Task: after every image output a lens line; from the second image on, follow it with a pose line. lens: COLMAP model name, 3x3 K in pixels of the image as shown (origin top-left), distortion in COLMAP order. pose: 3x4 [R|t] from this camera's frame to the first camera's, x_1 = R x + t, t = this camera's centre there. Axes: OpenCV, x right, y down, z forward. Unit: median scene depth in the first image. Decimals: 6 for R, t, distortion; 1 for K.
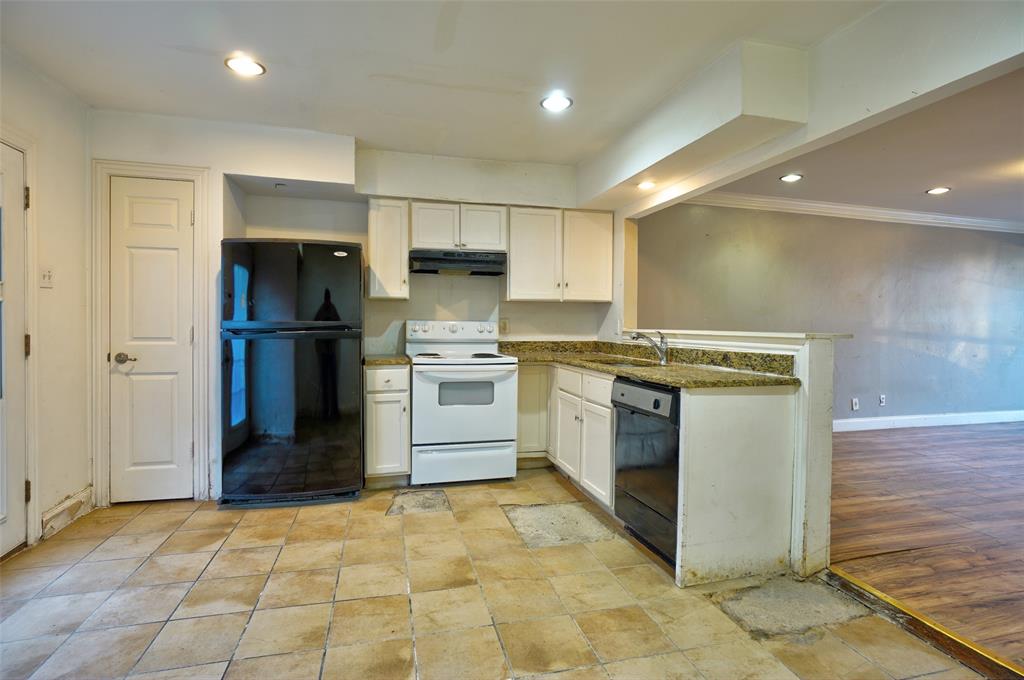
lens RADIAL K [[493.5, 0, 511.4], [0, 493.5, 335.3], [0, 0, 1]] dist [-0.002912, 0.000397]
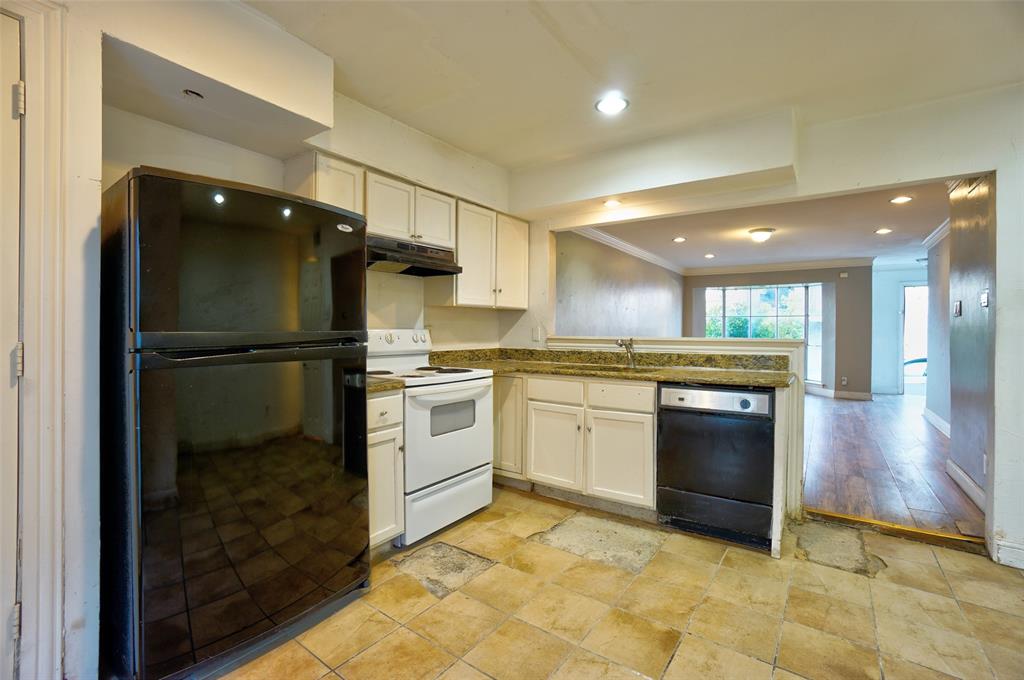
lens RADIAL K [[447.9, 0, 513.5], [0, 447.9, 335.4], [0, 0, 1]] dist [-0.018103, 0.004145]
pose [[0.770489, -0.013041, 0.637320, -0.511594], [0.017389, 0.999849, -0.000563, -0.017427], [-0.637216, 0.011516, 0.770599, 0.372263]]
